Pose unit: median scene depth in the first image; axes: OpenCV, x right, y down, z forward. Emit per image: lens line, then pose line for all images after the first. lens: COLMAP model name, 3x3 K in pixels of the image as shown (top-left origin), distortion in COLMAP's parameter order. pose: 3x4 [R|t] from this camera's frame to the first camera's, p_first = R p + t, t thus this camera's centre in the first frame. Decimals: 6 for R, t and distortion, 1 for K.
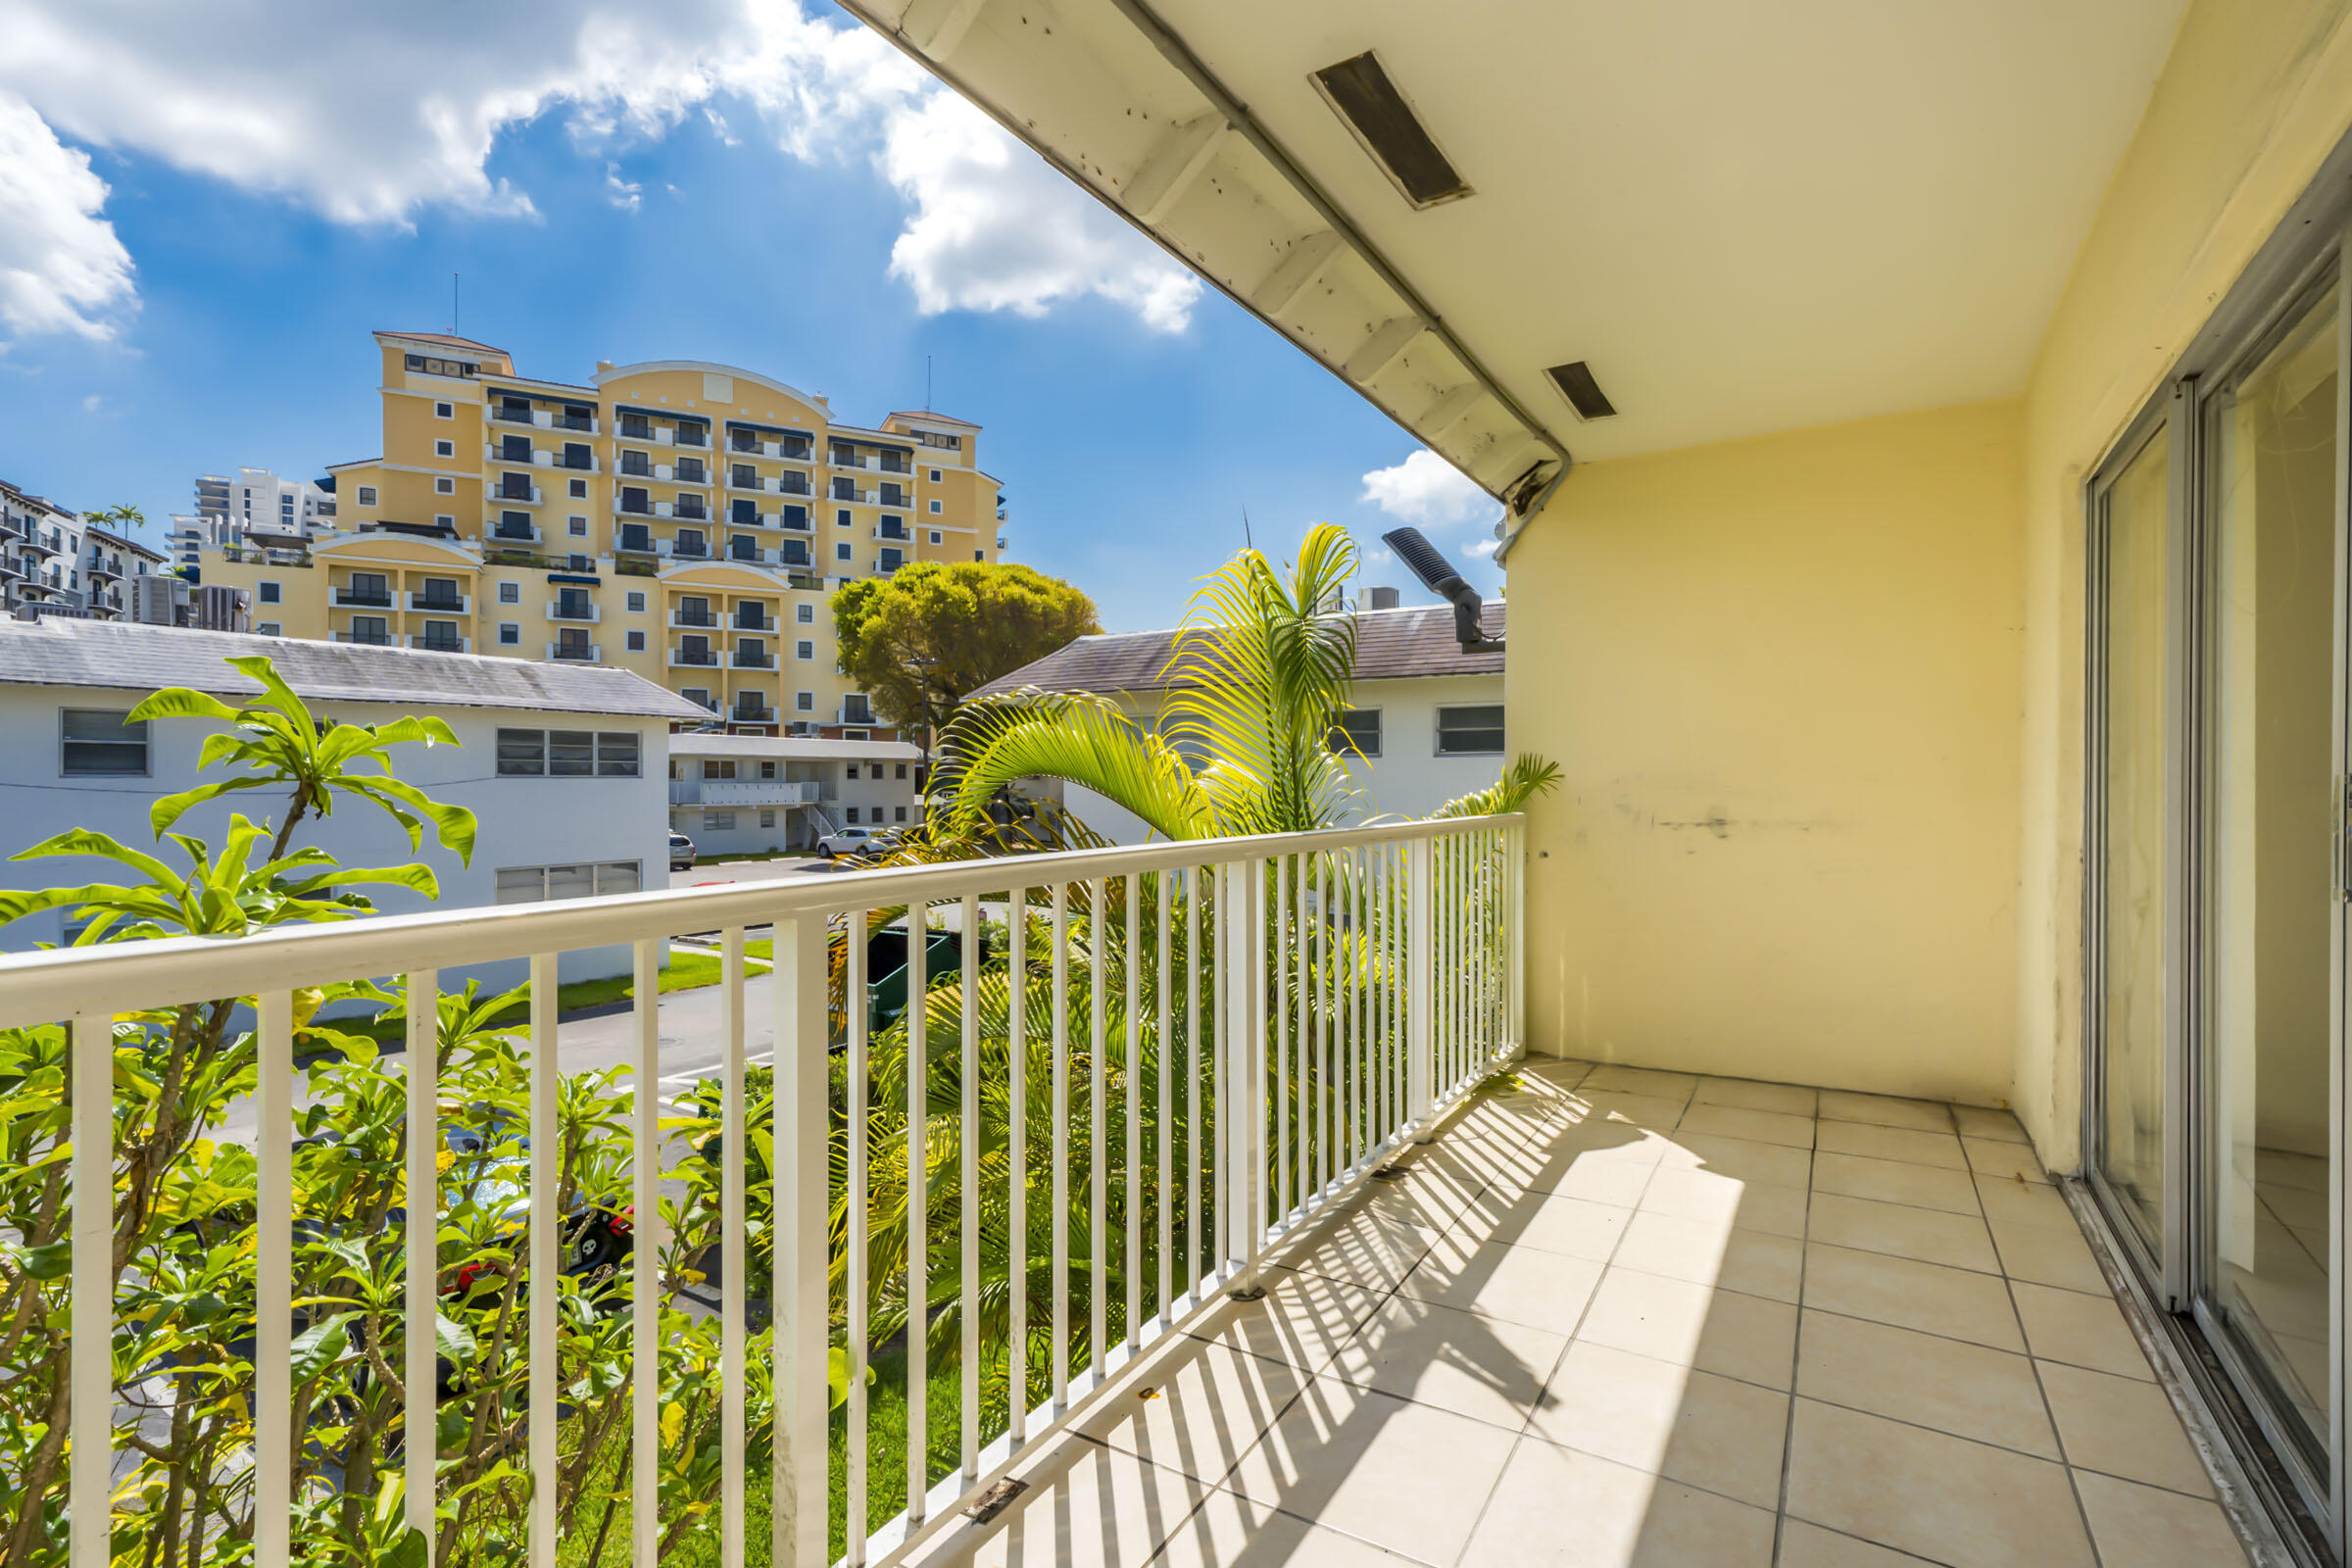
lens RADIAL K [[1075.1, 0, 1177.0], [0, 1075.1, 782.9], [0, 0, 1]] dist [0.013915, 0.001159]
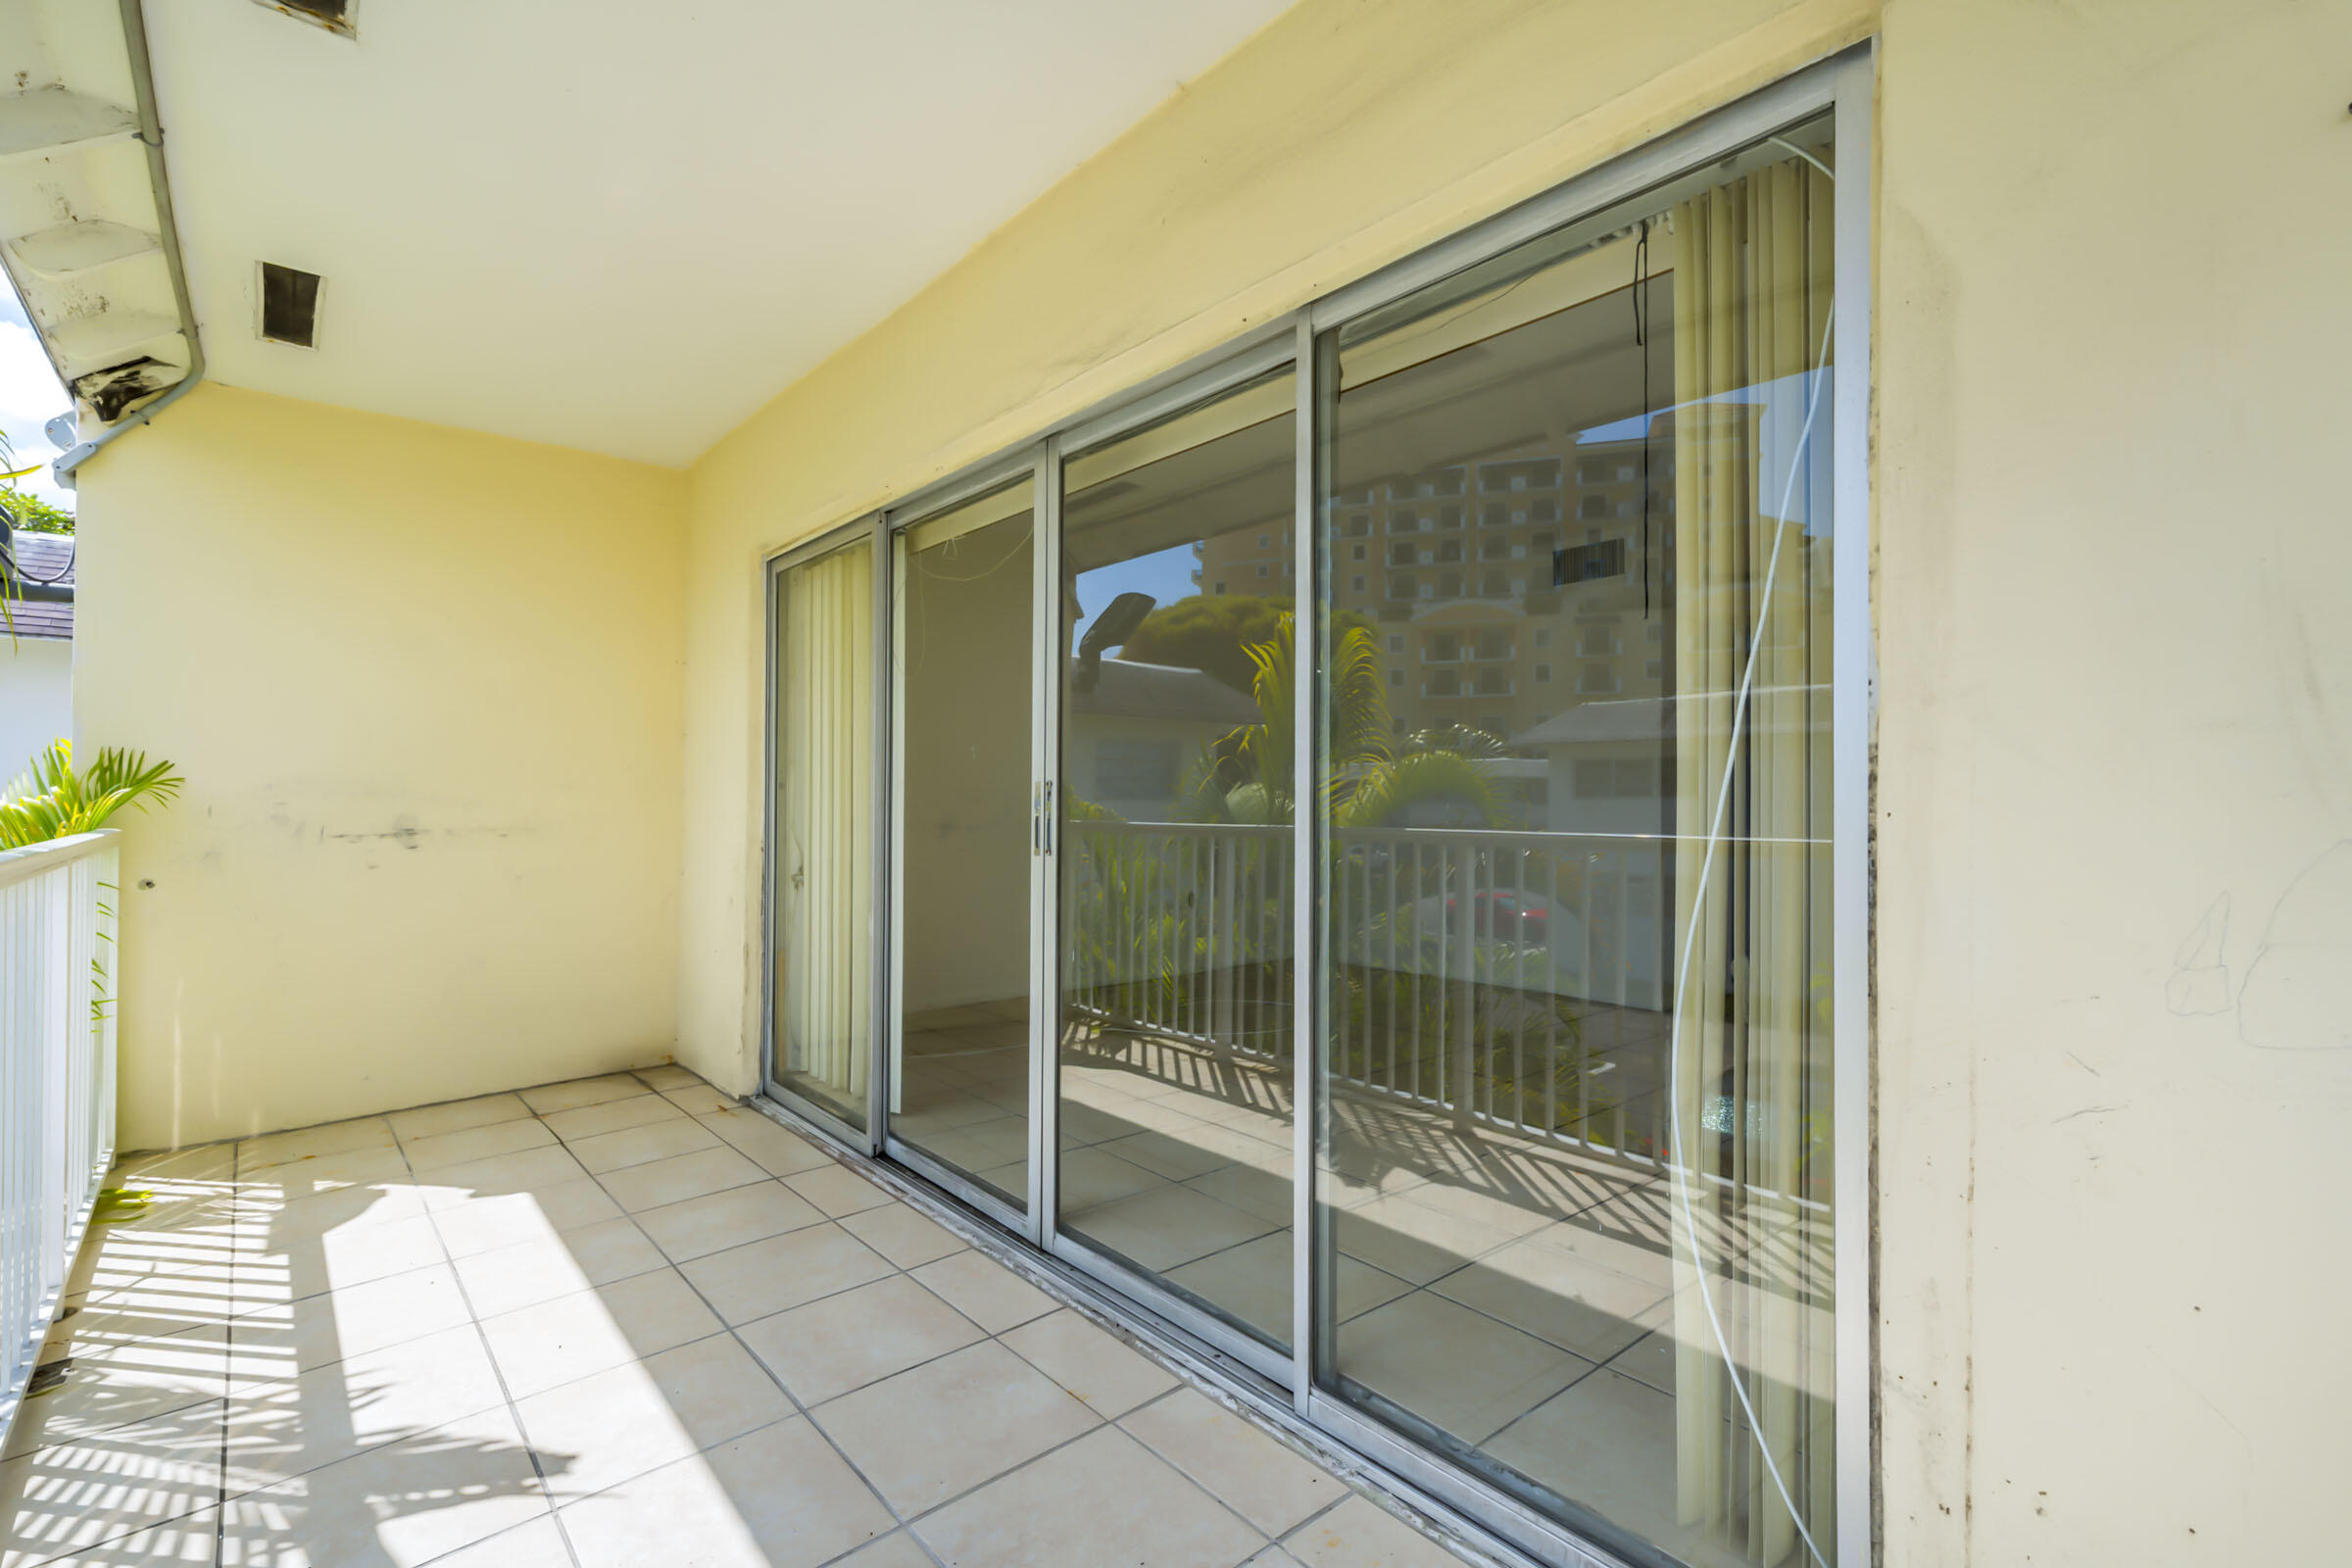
lens RADIAL K [[1075.1, 0, 1144.5], [0, 1075.1, 798.1], [0, 0, 1]] dist [0.013915, 0.001159]
pose [[0.318098, -0.007051, 0.948032, -0.215672], [-0.000907, 0.999970, 0.007741, -0.000335], [-0.948058, -0.003322, 0.318082, 0.139426]]
